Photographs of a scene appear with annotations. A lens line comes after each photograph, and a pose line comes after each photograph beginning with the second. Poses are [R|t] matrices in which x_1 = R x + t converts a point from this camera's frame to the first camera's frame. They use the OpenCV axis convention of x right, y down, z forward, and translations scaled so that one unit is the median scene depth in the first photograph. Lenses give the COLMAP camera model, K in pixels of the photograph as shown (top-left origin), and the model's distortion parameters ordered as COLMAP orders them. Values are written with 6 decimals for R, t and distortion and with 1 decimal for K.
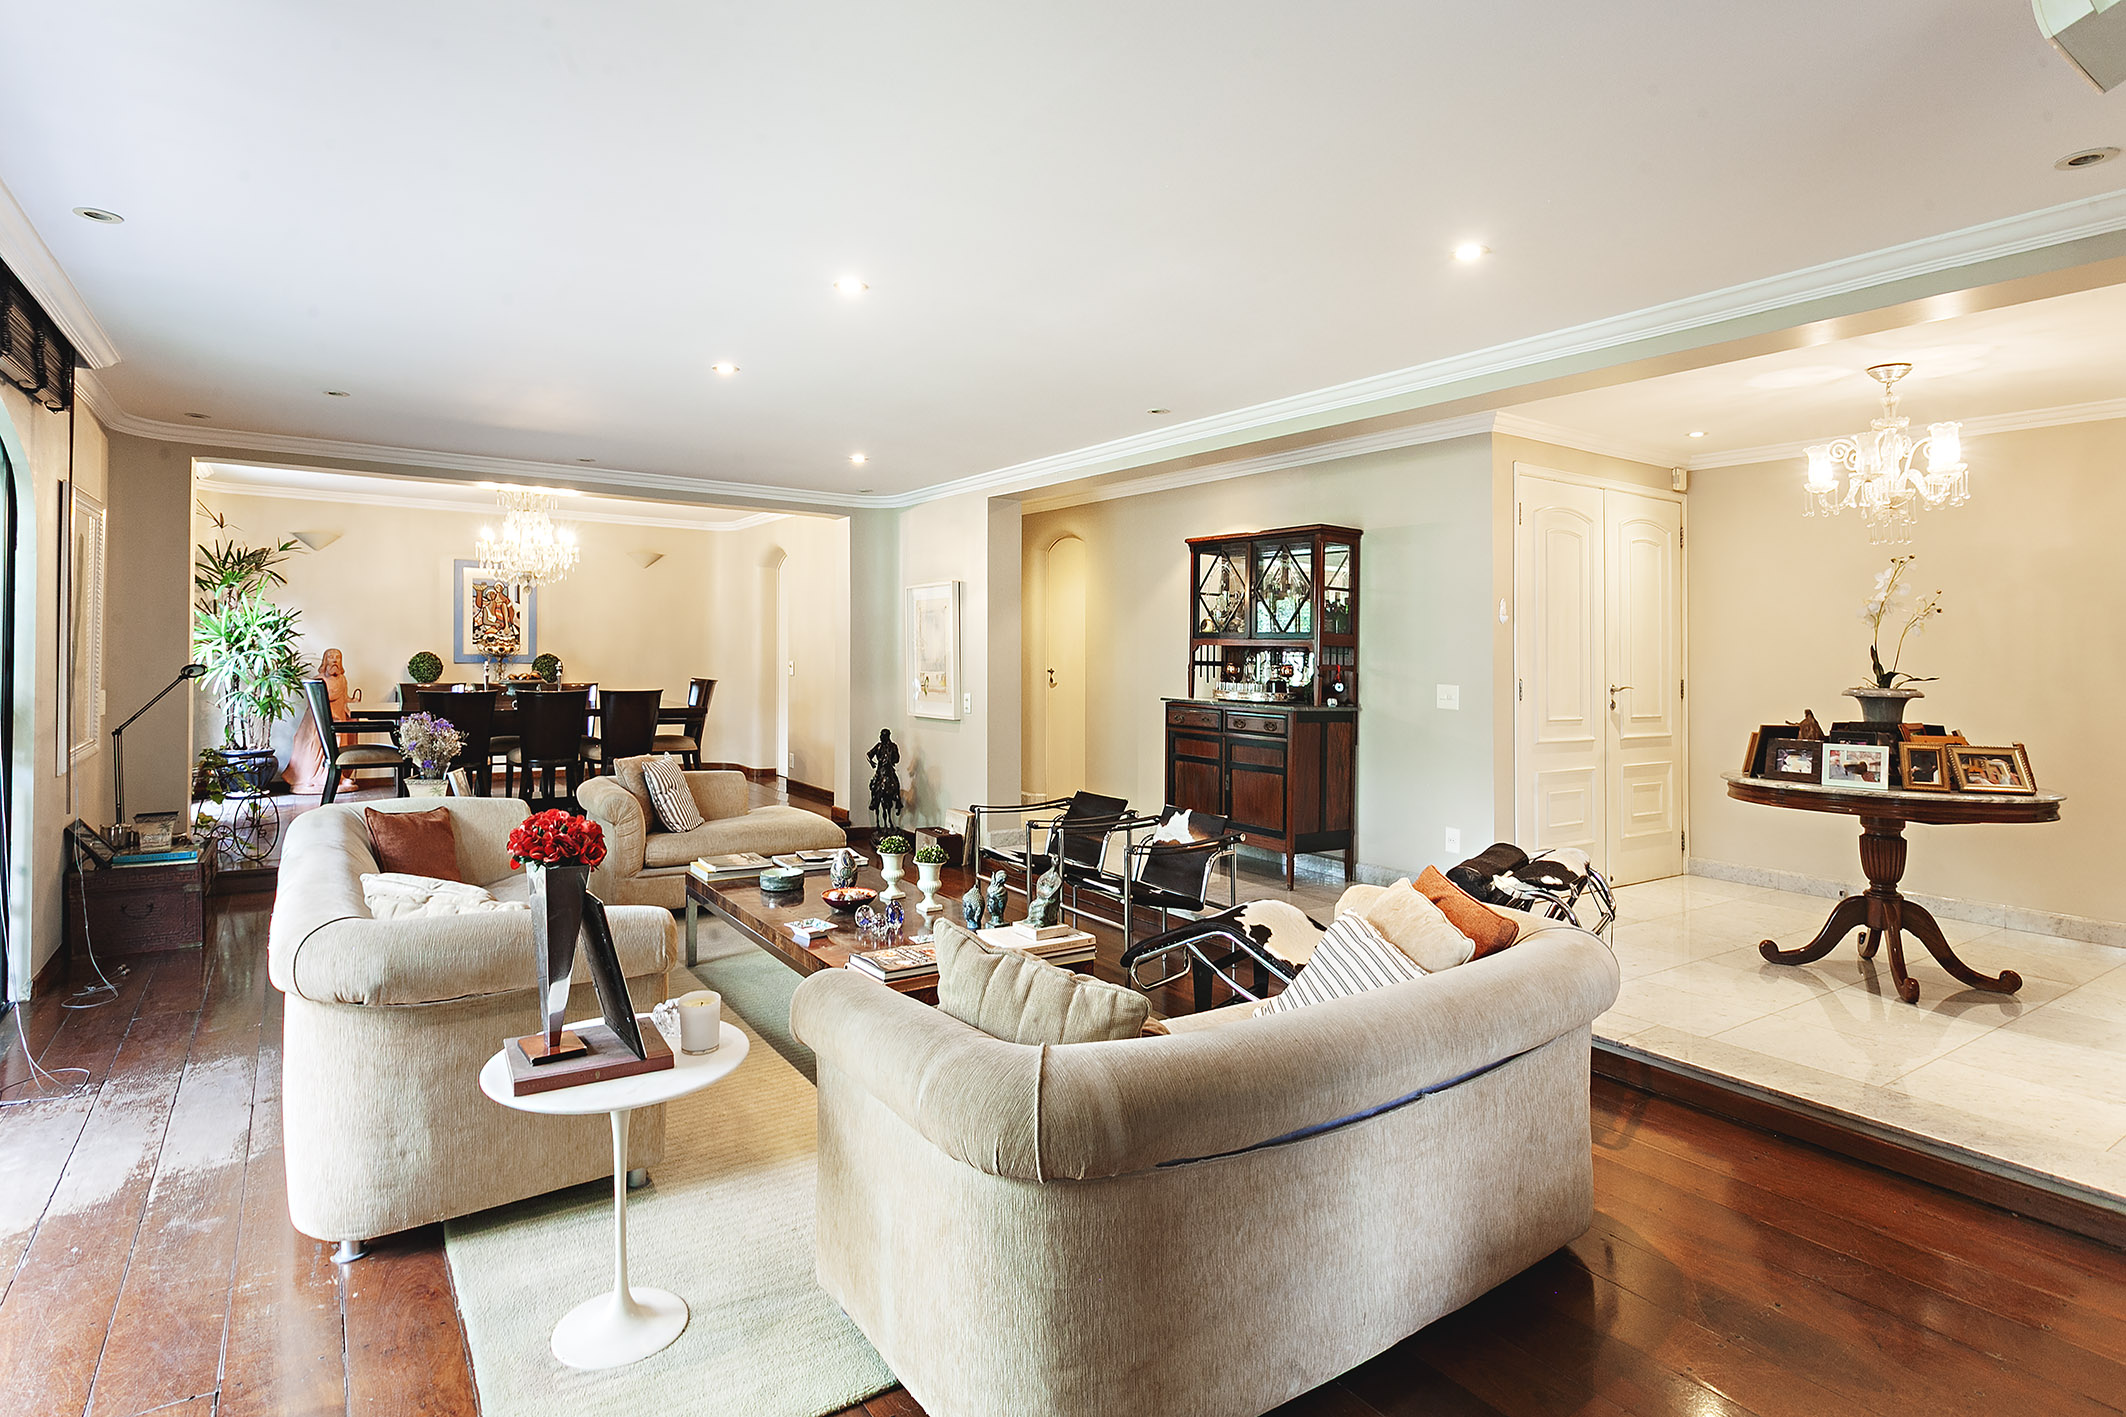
lens RADIAL K [[1075.3, 0, 1062.7], [0, 1075.3, 664.4], [0, 0, 1]] dist [-0.000048, 0.000394]
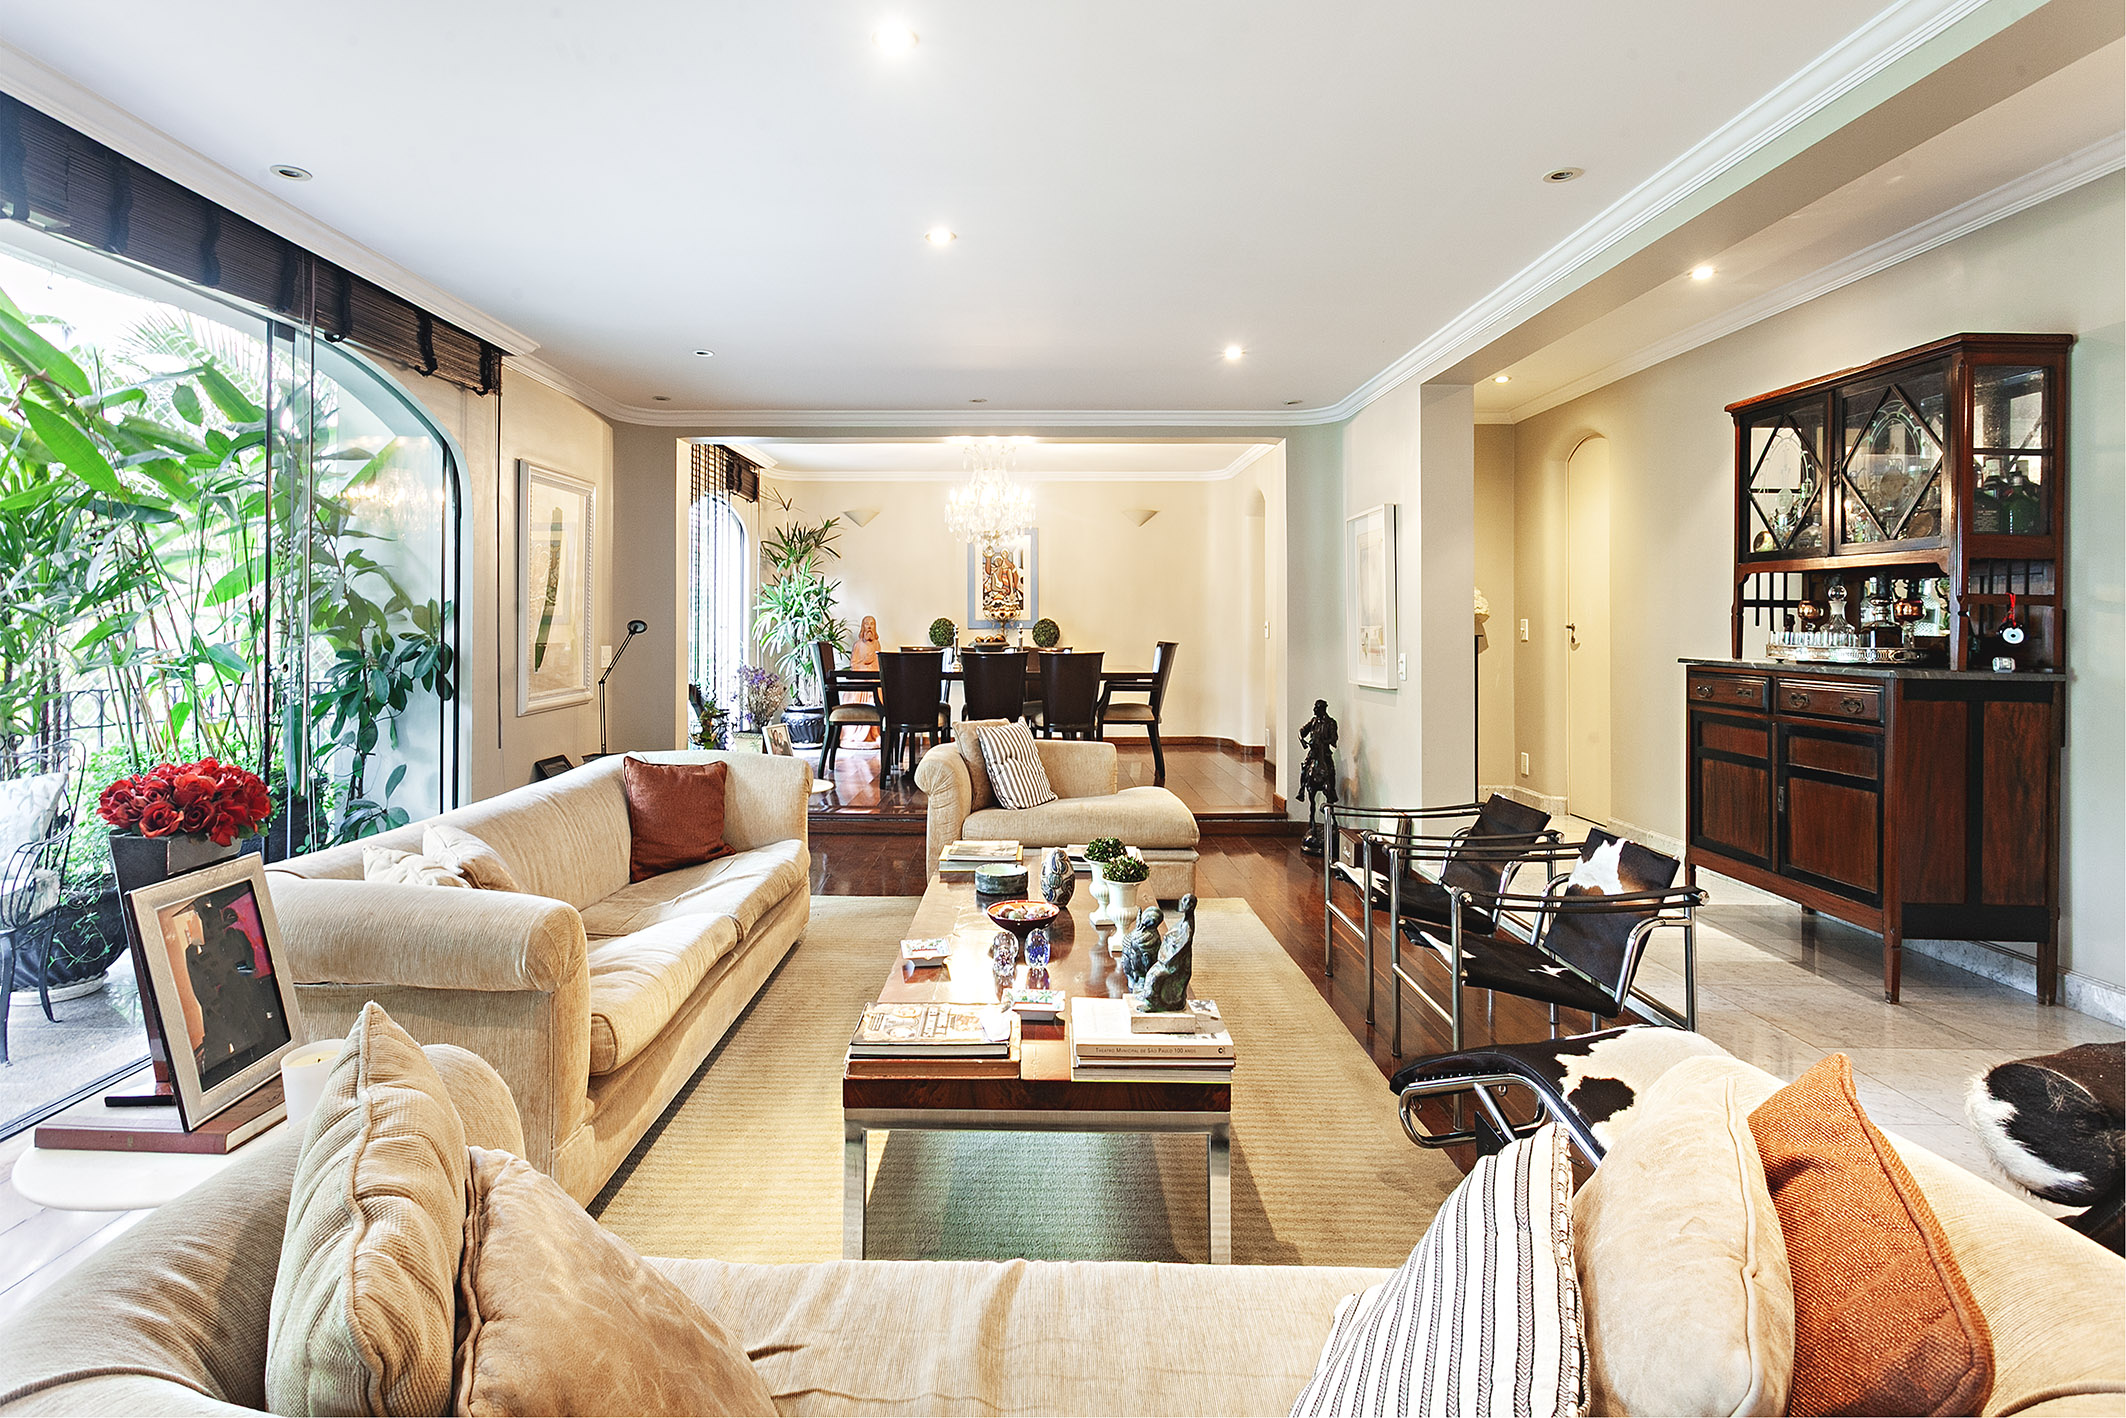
lens RADIAL K [[1116.4, 0, 1062.9], [0, 1116.4, 628.4], [0, 0, 1]] dist [0.011125, 0.001059]
pose [[0.833413, -0.010473, -0.552552, 0.153781], [0.002907, 0.999890, -0.014567, 0.021716], [0.552643, 0.010534, 0.833351, 0.243289]]
